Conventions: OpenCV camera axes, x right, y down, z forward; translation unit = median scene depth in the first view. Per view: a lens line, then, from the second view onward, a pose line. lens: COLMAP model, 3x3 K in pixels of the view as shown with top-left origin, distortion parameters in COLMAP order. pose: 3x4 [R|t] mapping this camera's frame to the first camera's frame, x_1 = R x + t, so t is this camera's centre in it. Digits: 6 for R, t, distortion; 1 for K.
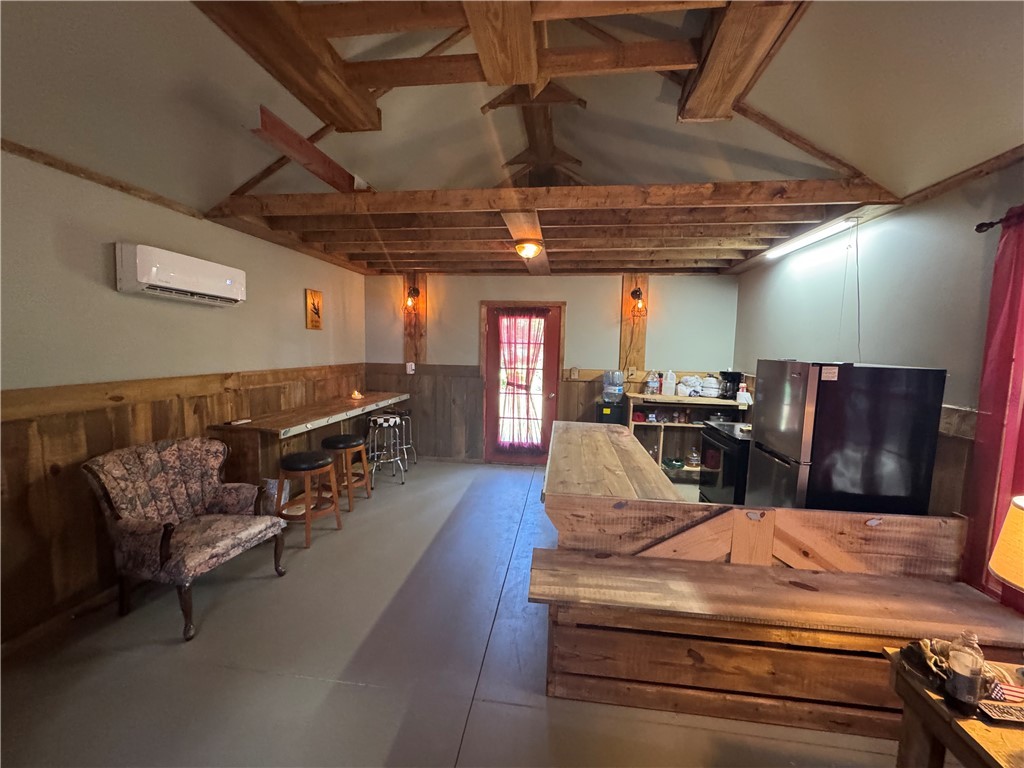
lens RADIAL K [[407.4, 0, 513.8], [0, 407.4, 380.9], [0, 0, 1]] dist [-0.001048, 0.000523]
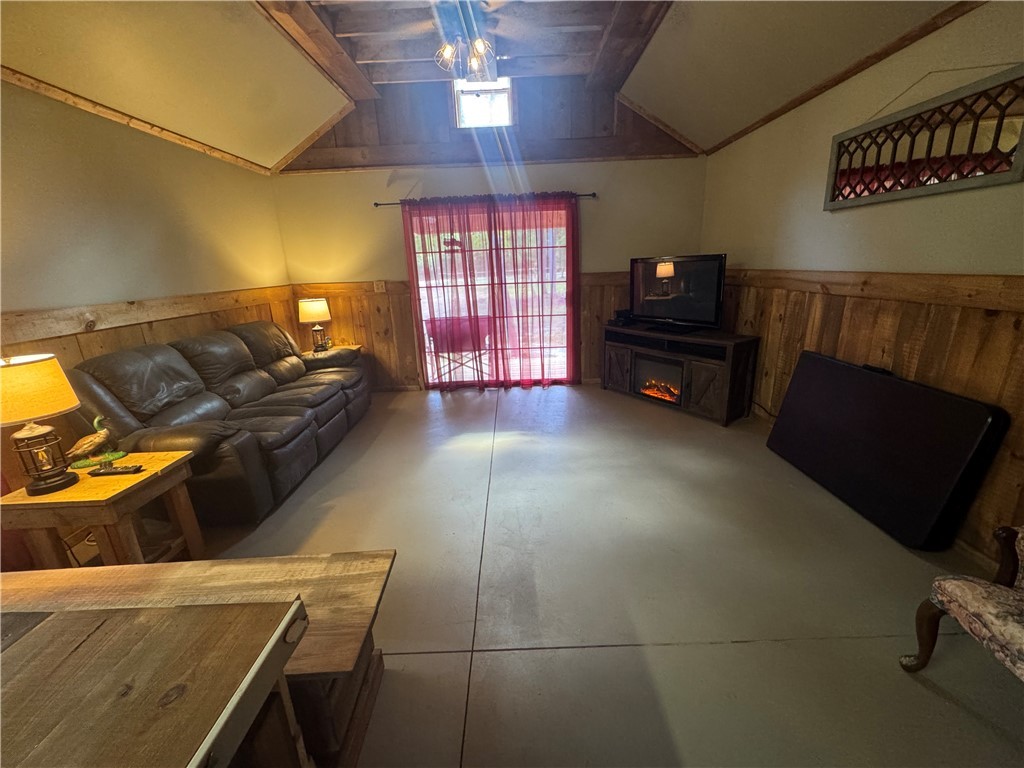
lens RADIAL K [[407.4, 0, 513.8], [0, 407.4, 380.9], [0, 0, 1]] dist [-0.001048, 0.000523]
pose [[-0.990670, 0.055444, -0.124494, -0.046341], [0.007674, 0.934748, 0.355229, -0.026901], [0.136066, 0.350959, -0.926452, 0.668010]]
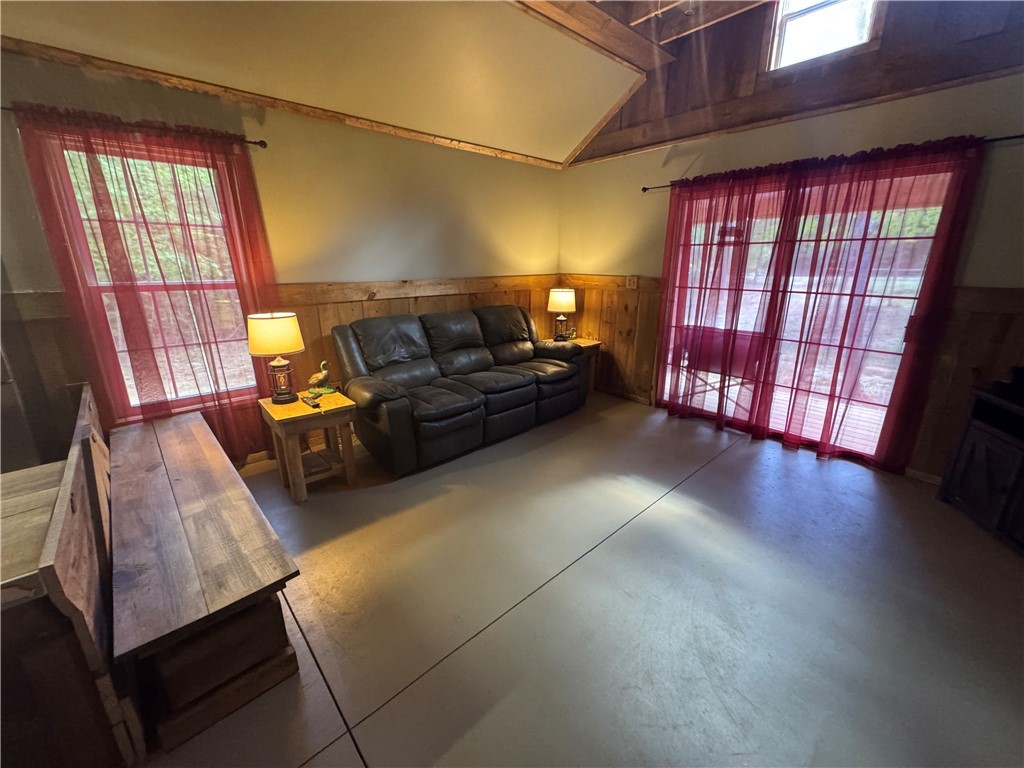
lens RADIAL K [[407.4, 0, 513.8], [0, 407.4, 380.9], [0, 0, 1]] dist [-0.001048, 0.000523]
pose [[-0.764786, -0.200383, 0.612331, -0.266816], [0.042323, 0.932726, 0.358093, -0.020068], [-0.642893, 0.299780, -0.704855, 0.469853]]
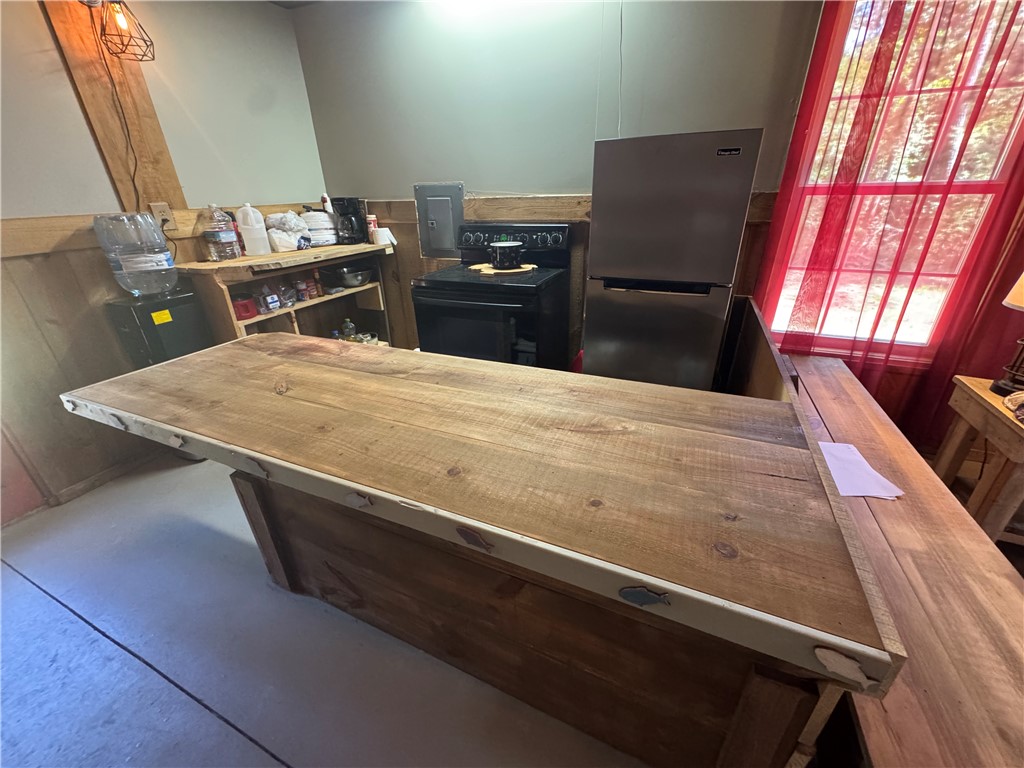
lens RADIAL K [[407.6, 0, 510.6], [0, 407.6, 381.5], [0, 0, 1]] dist [0.001042, 0.000082]
pose [[0.284823, -0.433854, 0.854778, -0.064403], [0.117490, 0.900790, 0.418059, 0.000119], [-0.951353, -0.018645, 0.307540, 0.582325]]
